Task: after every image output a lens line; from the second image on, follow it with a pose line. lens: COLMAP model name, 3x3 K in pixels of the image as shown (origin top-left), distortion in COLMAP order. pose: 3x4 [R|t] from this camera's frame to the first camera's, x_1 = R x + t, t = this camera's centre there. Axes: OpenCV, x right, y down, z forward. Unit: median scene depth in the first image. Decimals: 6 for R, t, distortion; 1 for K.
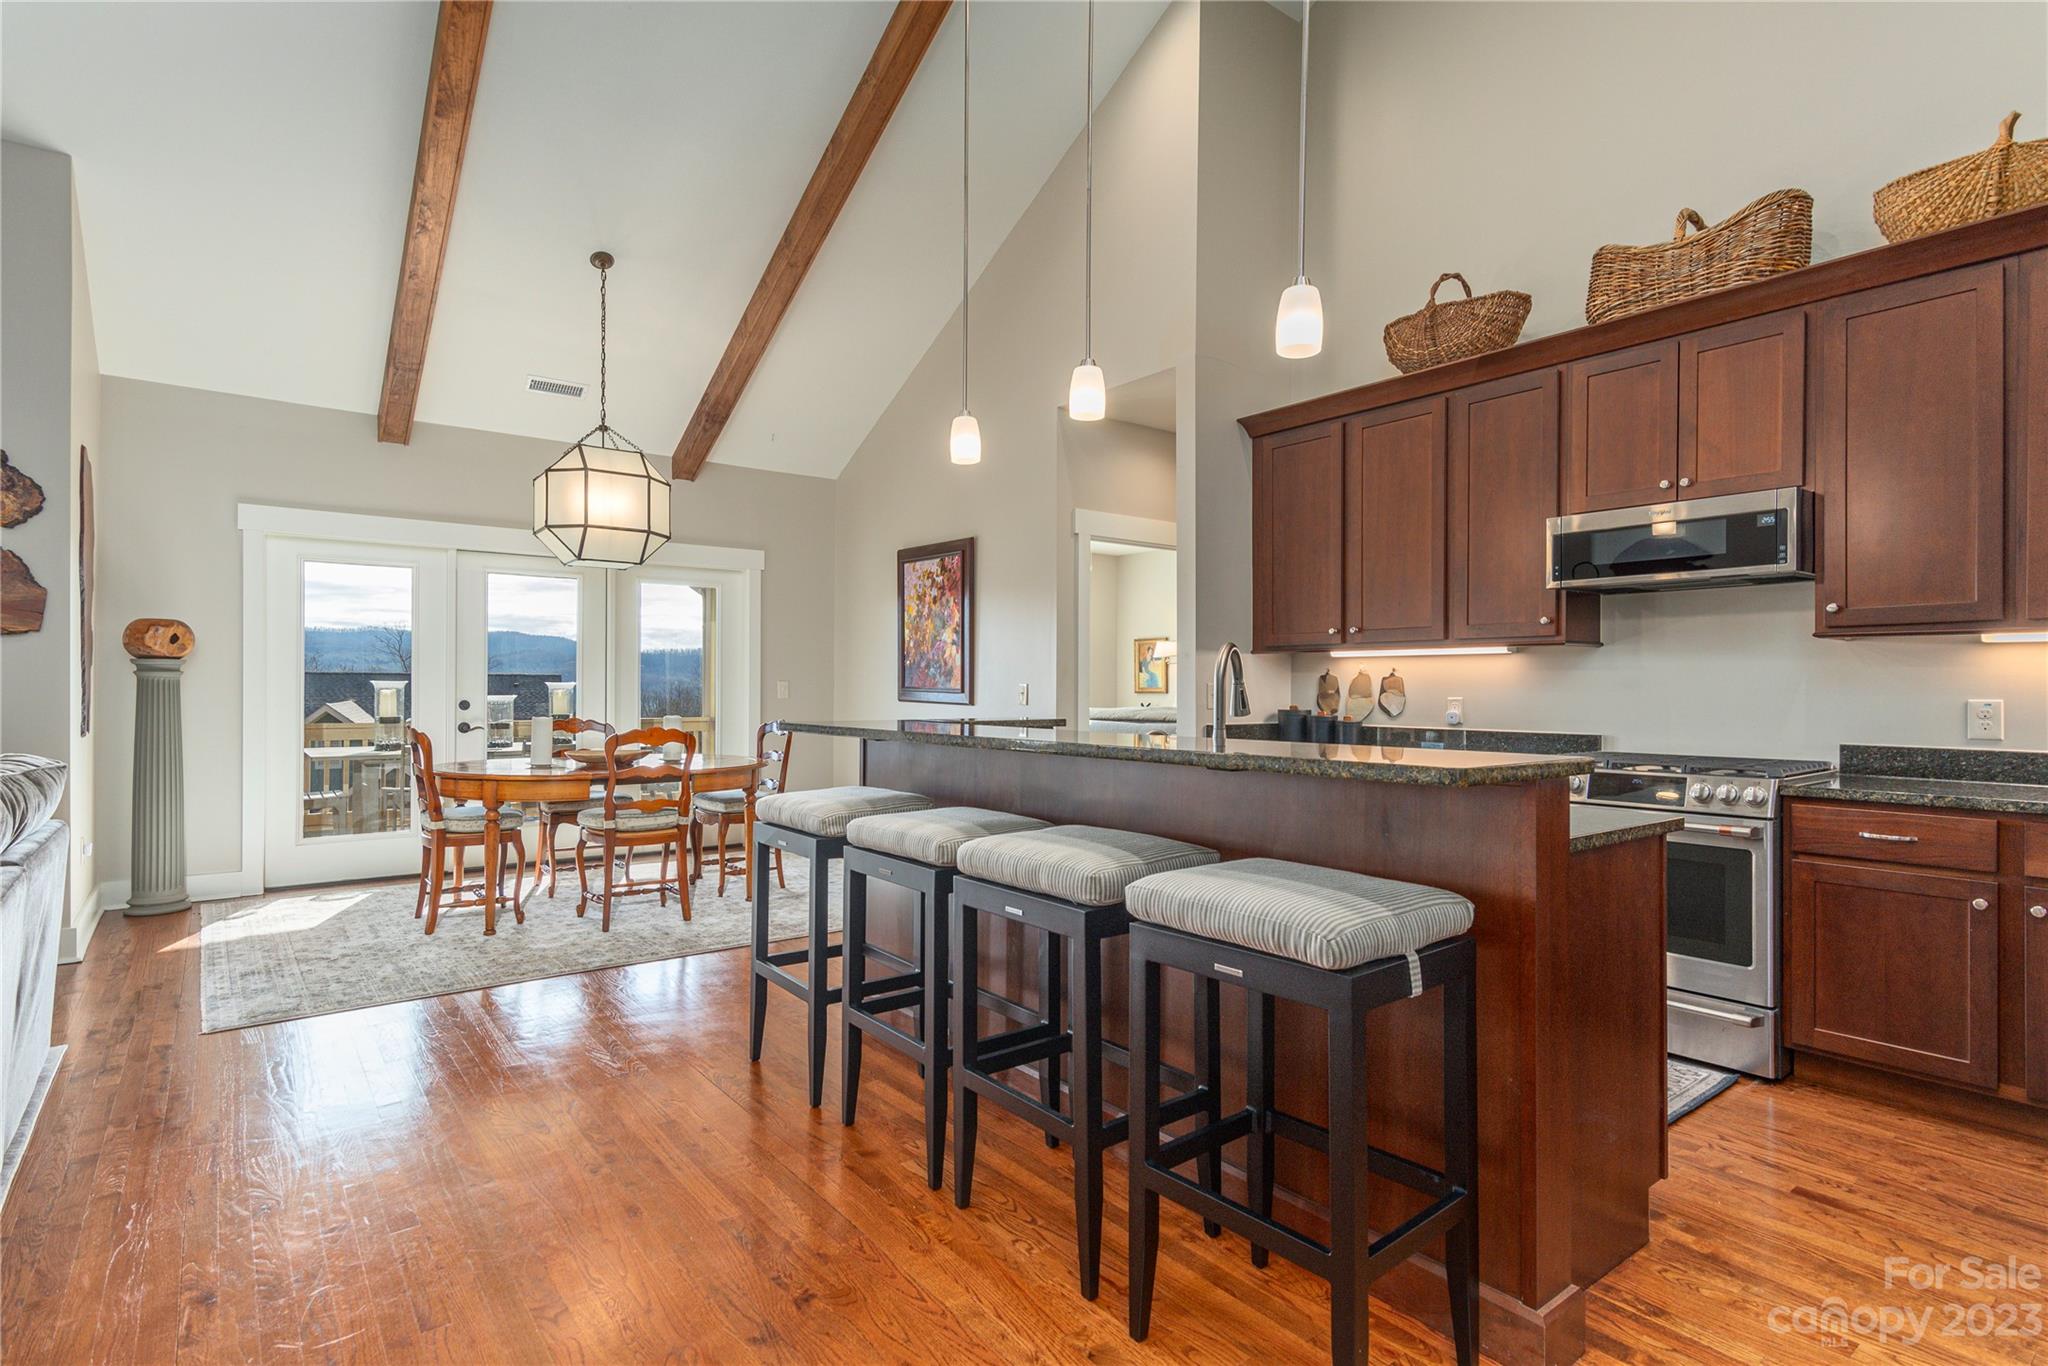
lens RADIAL K [[1015.5, 0, 1021.9], [0, 1015.5, 689.4], [0, 0, 1]] dist [0.008870, -0.000233]
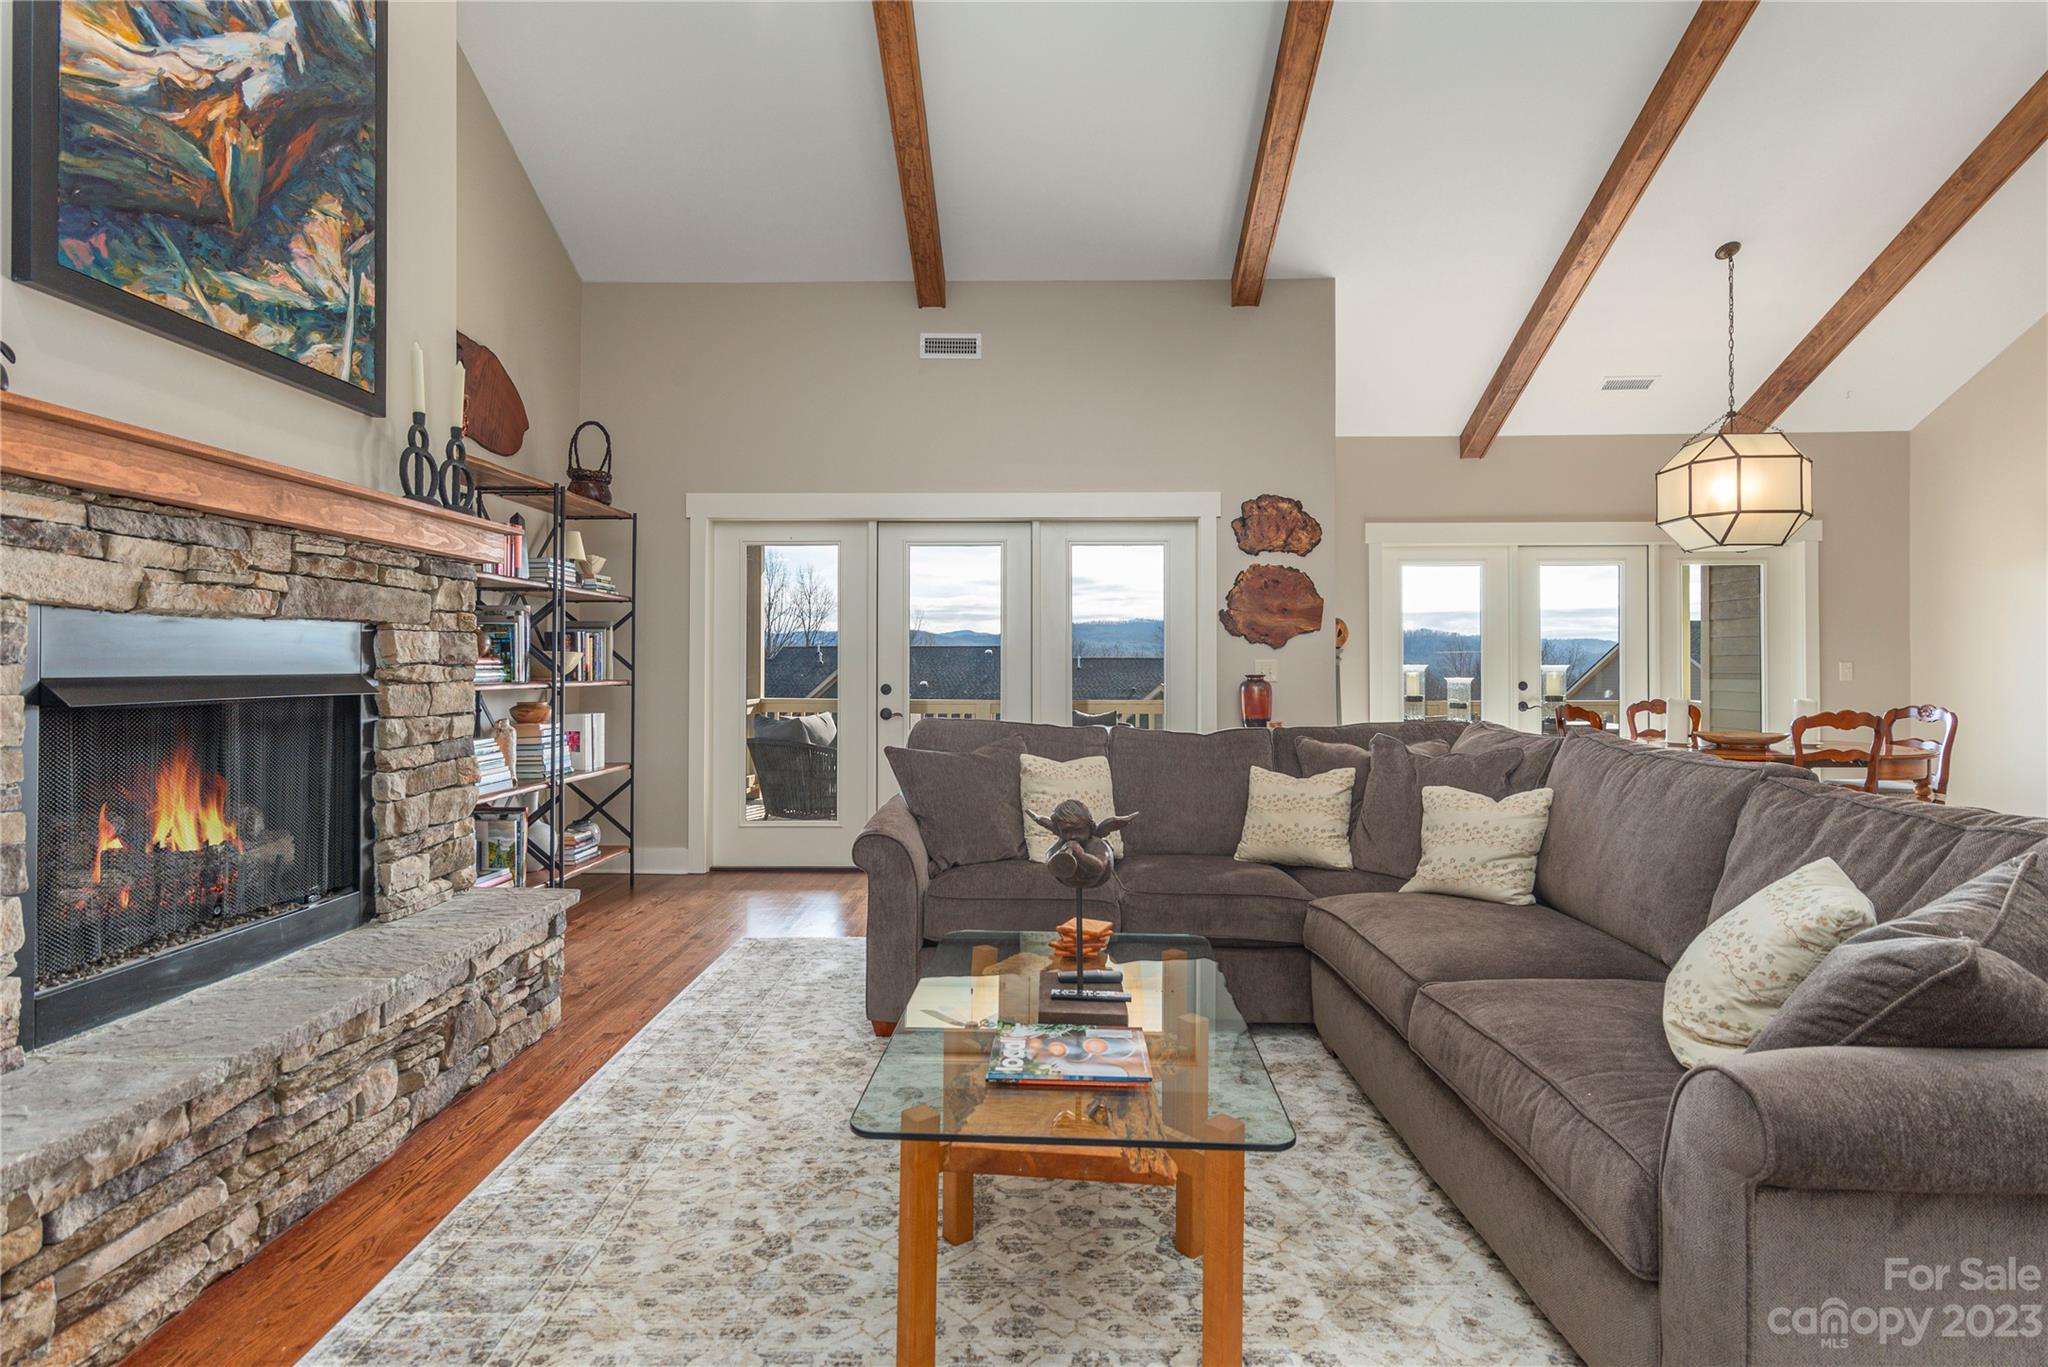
lens RADIAL K [[1016.6, 0, 1023.9], [0, 1016.6, 654.3], [0, 0, 1]] dist [0.012101, -0.000718]
pose [[0.780262, -0.013008, -0.625318, -0.348793], [0.002825, 0.999847, -0.017273, -0.001666], [0.625447, 0.011711, 0.780179, -0.252435]]
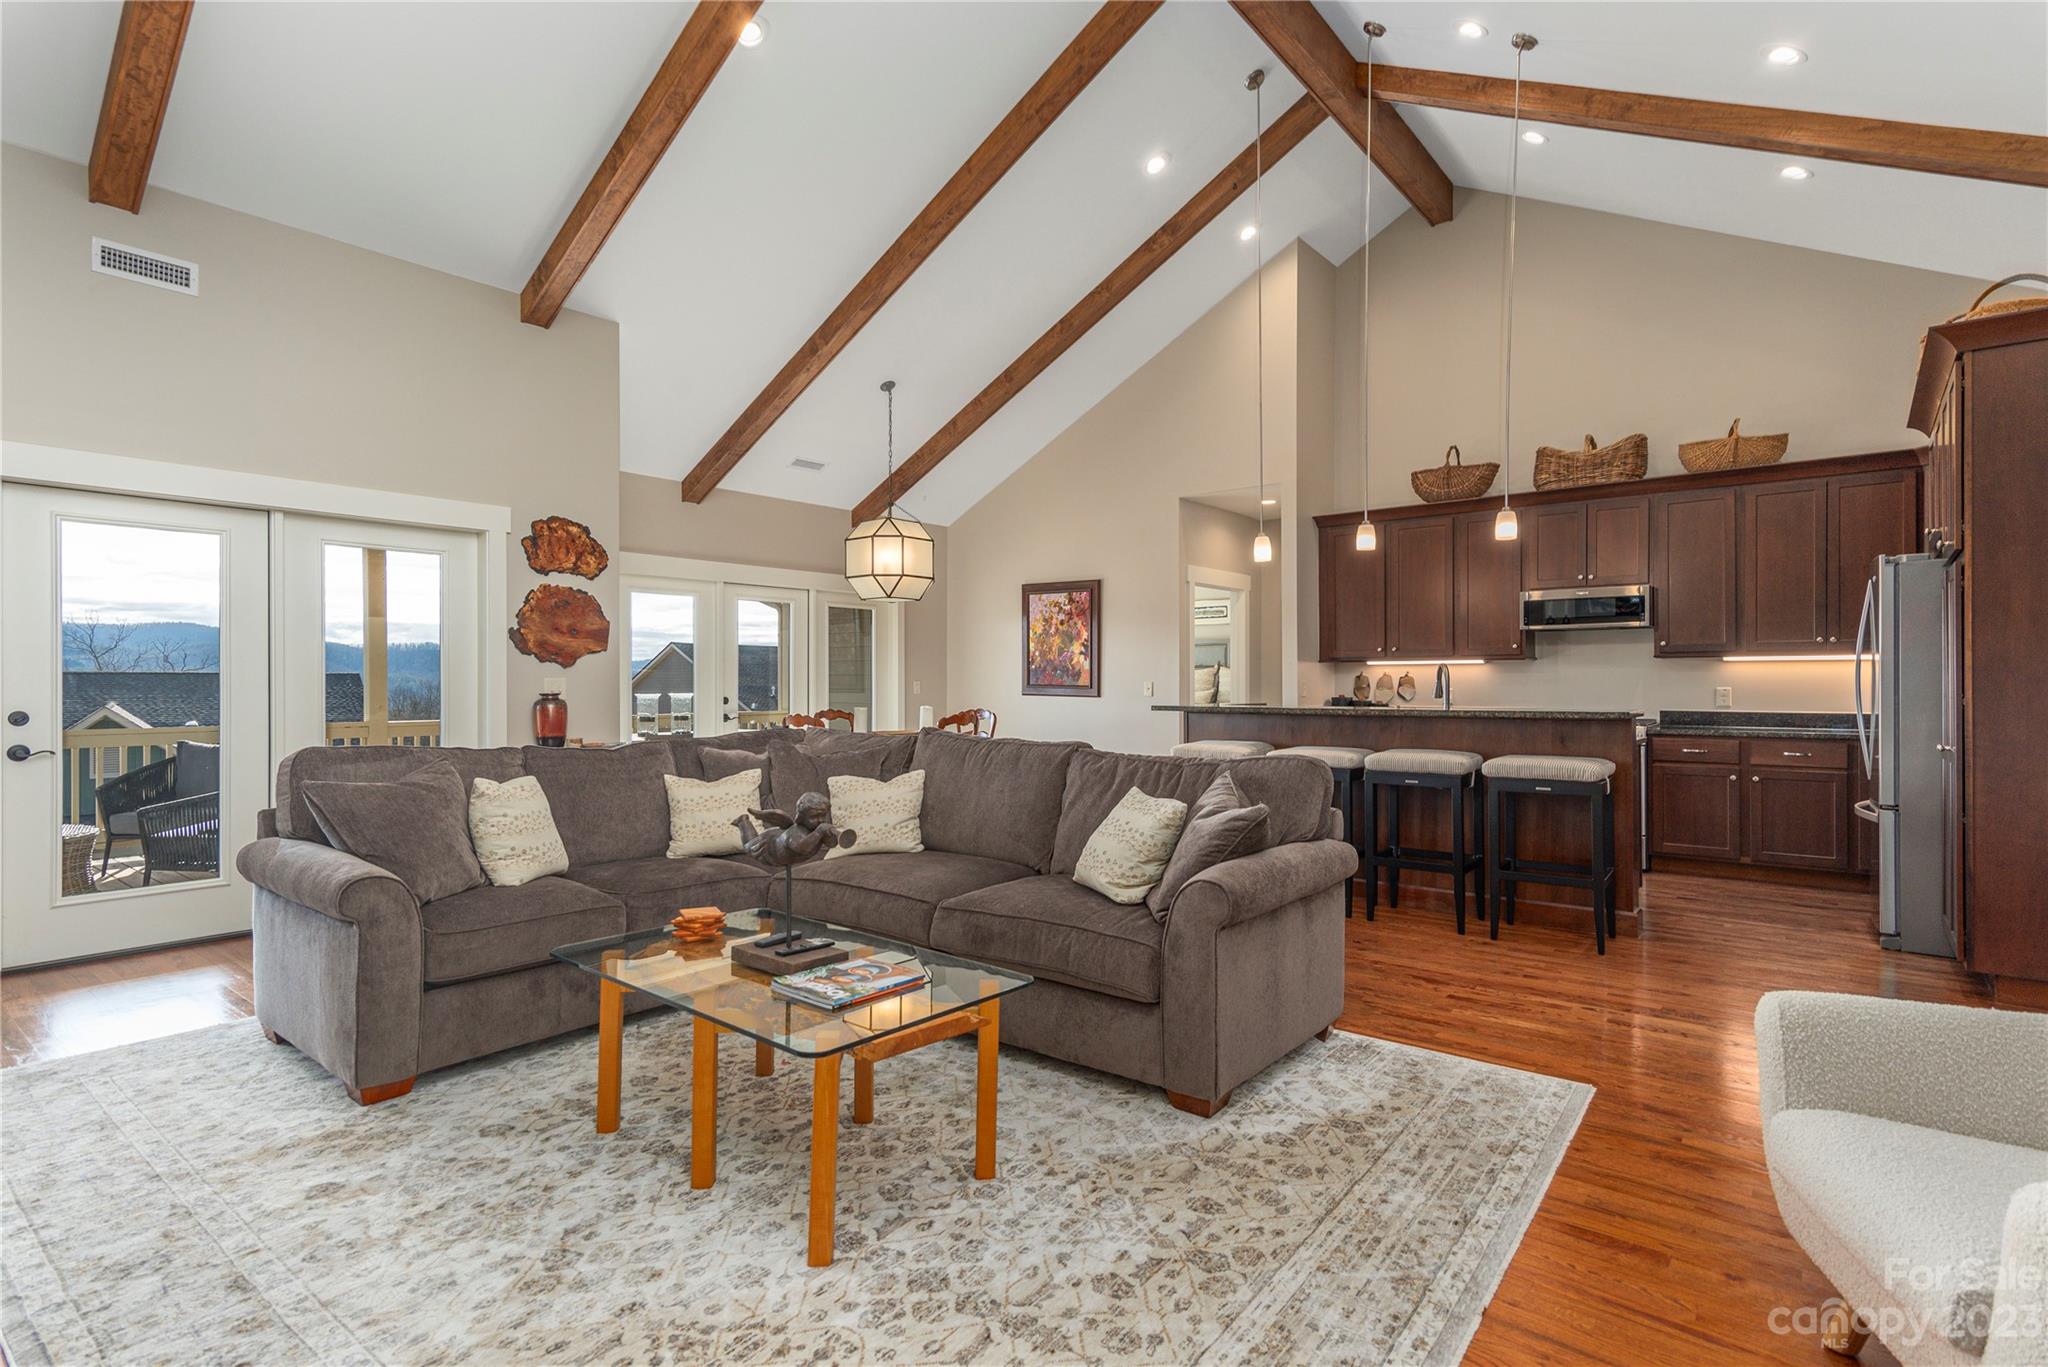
lens RADIAL K [[1004.2, 0, 1024.0], [0, 1004.2, 683.5], [0, 0, 1]] dist [0.012989, -0.000171]
pose [[0.973000, -0.006589, 0.230709, -0.592762], [0.006757, 0.999977, 0.000061, -0.005134], [-0.230705, 0.001500, 0.973023, -0.436738]]
